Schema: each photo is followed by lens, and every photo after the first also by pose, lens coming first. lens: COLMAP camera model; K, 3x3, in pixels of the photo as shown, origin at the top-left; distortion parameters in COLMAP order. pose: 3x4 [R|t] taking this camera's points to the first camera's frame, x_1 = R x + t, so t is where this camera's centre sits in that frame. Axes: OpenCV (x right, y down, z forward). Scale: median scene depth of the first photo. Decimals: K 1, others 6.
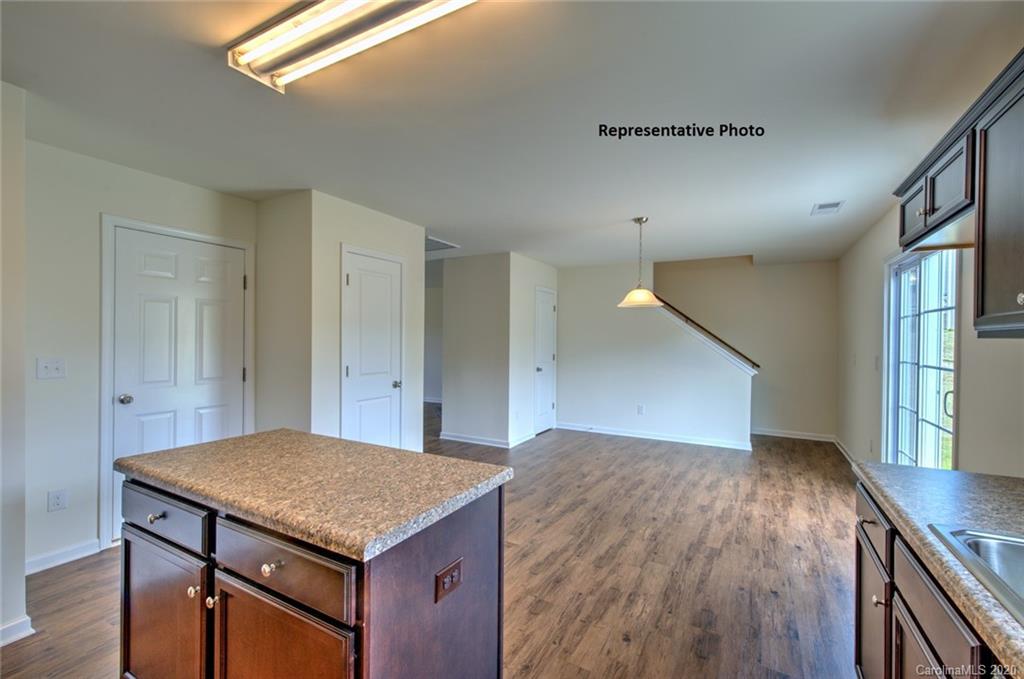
lens RADIAL K [[434.6, 0, 512.2], [0, 434.6, 340.8], [0, 0, 1]] dist [0.009297, -0.003506]
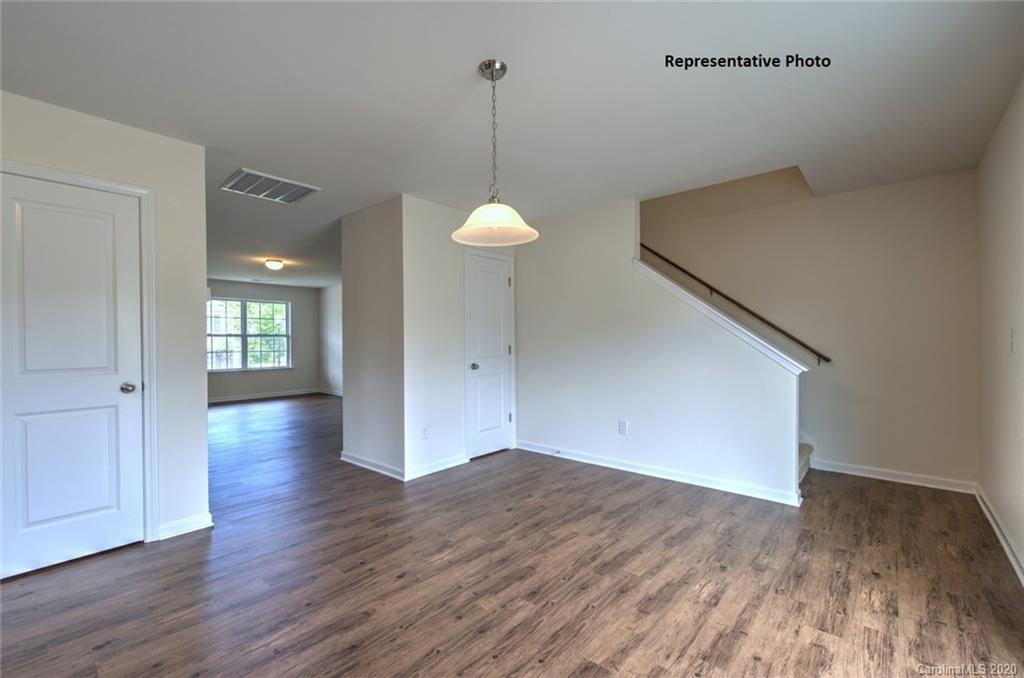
lens RADIAL K [[434.6, 0, 512.8], [0, 434.6, 342.2], [0, 0, 1]] dist [0.001600, -0.000231]
pose [[0.978259, -0.014641, -0.206869, 0.409222], [0.014966, 0.999888, 0.000008, 0.041988], [0.206846, -0.003104, 0.978369, 0.491912]]
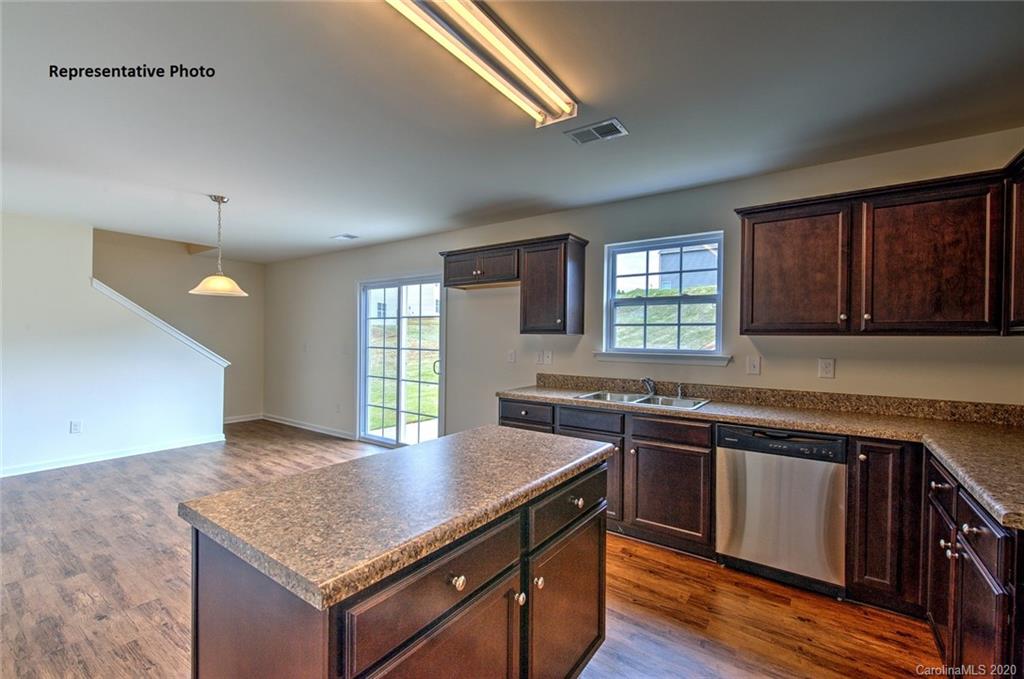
lens RADIAL K [[434.6, 0, 512.2], [0, 434.6, 340.8], [0, 0, 1]] dist [0.009297, -0.003506]
pose [[0.110627, -0.014713, 0.993753, -0.527407], [-0.004439, 0.999873, 0.015297, -0.000974], [-0.993852, -0.006103, 0.110548, 0.290838]]
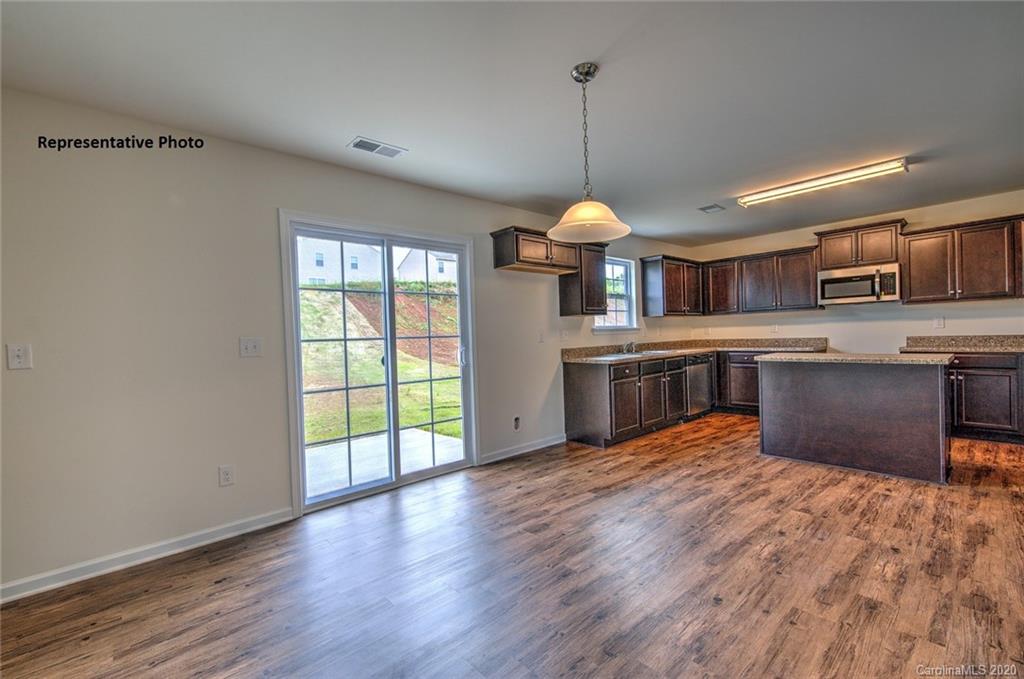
lens RADIAL K [[434.6, 0, 512.2], [0, 434.6, 340.8], [0, 0, 1]] dist [0.009297, -0.003506]
pose [[-0.947232, 0.019240, 0.319971, 0.207885], [0.027728, 0.999374, 0.021991, 0.035907], [-0.319348, 0.029703, -0.947172, 1.512062]]
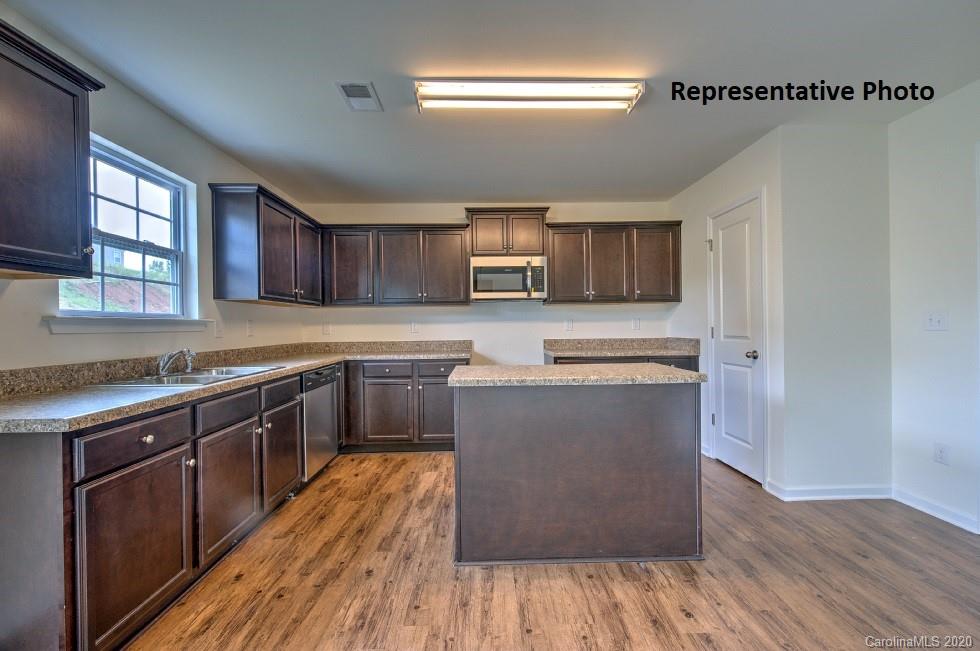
lens RADIAL K [[415.9, 0, 490.2], [0, 415.9, 326.8], [0, 0, 1]] dist [0.009297, -0.003506]
pose [[-0.863048, 0.003550, -0.505110, 0.211390], [0.002471, 0.999993, 0.002806, 0.045689], [0.505116, 0.001173, -0.863051, 0.839590]]
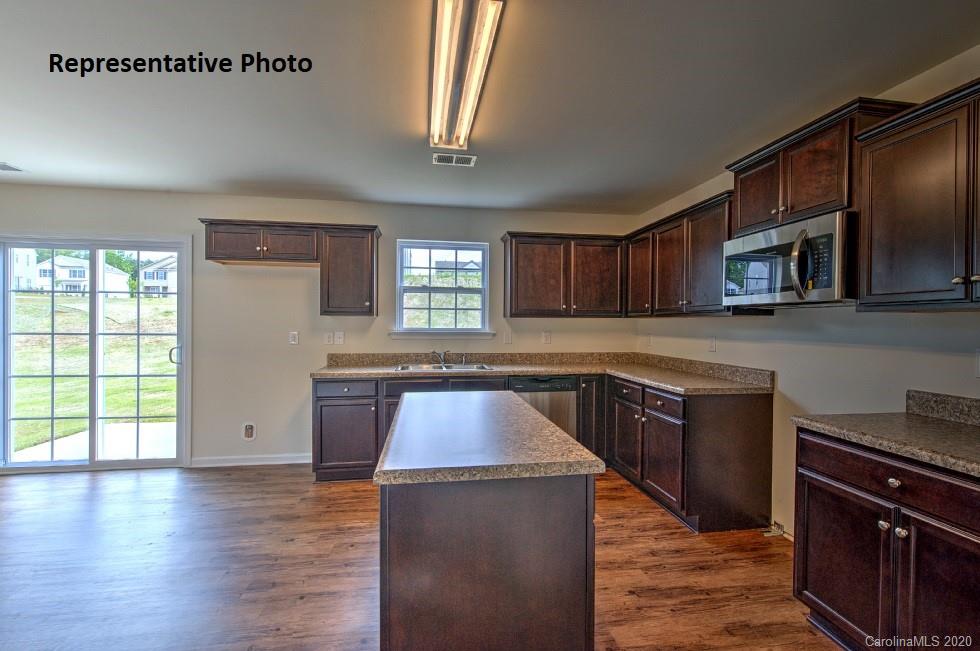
lens RADIAL K [[415.9, 0, 490.2], [0, 415.9, 326.8], [0, 0, 1]] dist [0.009297, -0.003506]
pose [[-0.616908, -0.018313, 0.786822, -0.540761], [-0.007619, 0.999821, 0.017297, 0.004894], [-0.786998, 0.004675, -0.616938, 0.644511]]
